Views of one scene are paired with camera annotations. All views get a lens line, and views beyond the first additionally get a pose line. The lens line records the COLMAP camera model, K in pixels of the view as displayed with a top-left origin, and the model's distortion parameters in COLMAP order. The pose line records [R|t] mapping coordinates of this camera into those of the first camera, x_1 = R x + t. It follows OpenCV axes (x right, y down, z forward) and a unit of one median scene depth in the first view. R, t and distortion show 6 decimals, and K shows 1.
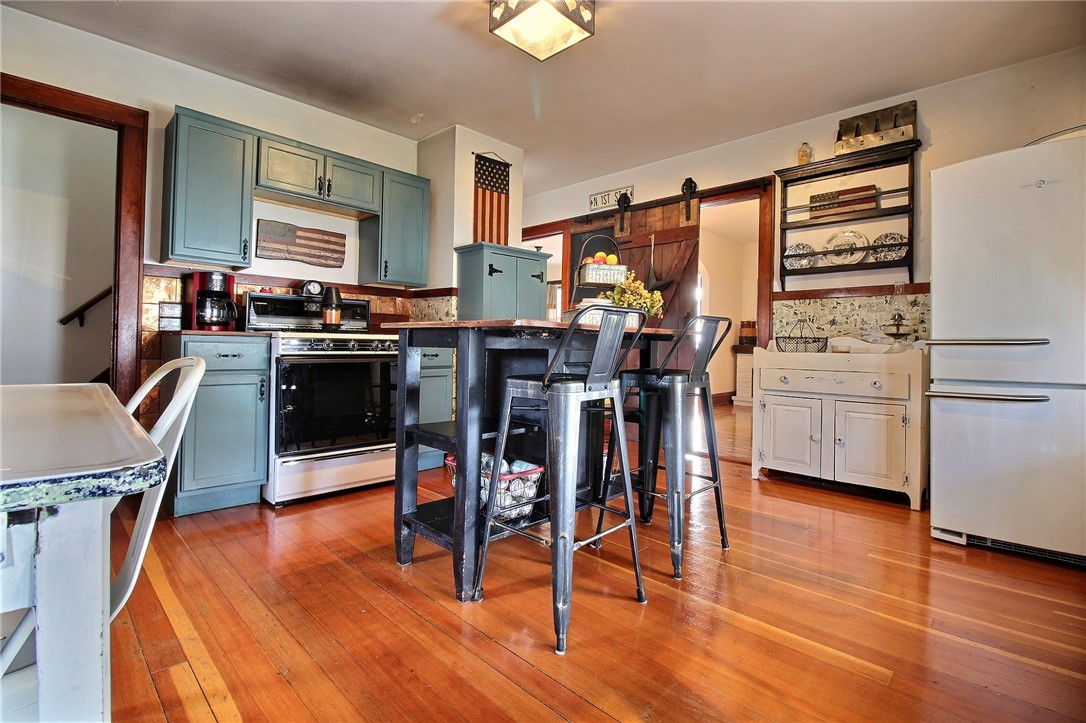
lens RADIAL K [[510.9, 0, 546.6], [0, 510.9, 340.5], [0, 0, 1]] dist [-0.004506, -0.000854]
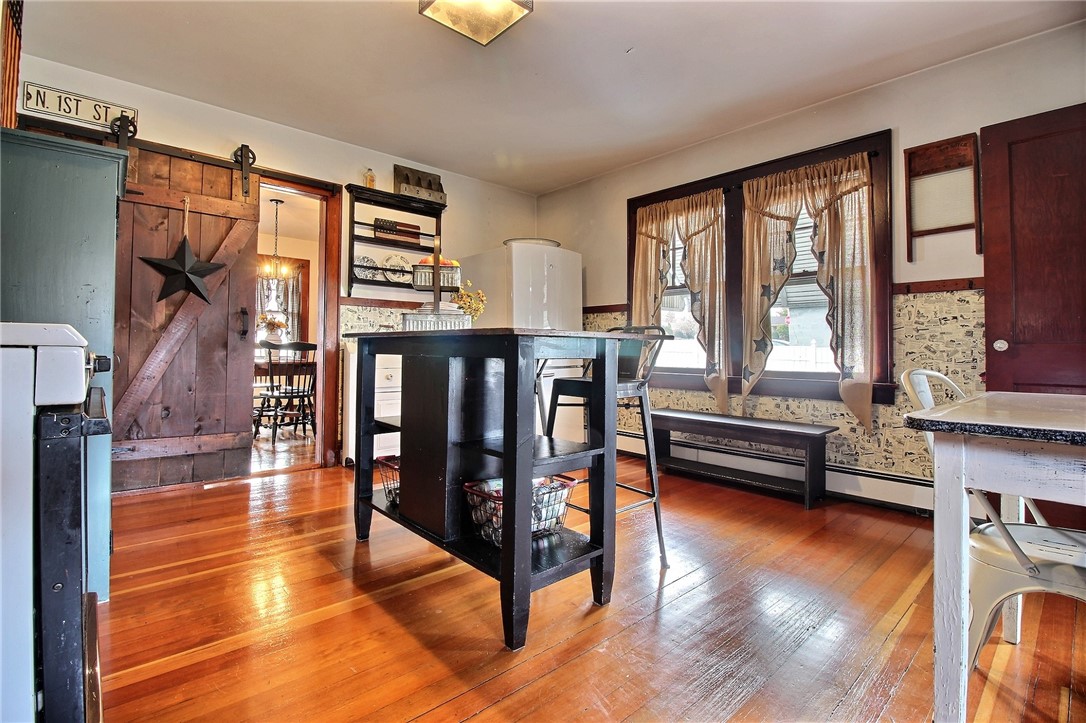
lens RADIAL K [[510.9, 0, 546.6], [0, 510.9, 340.5], [0, 0, 1]] dist [-0.004506, -0.000854]
pose [[0.050209, 0.004026, 0.998731, -0.603691], [-0.011121, 0.999932, -0.003472, -0.005786], [-0.998677, -0.010932, 0.050250, 0.542434]]
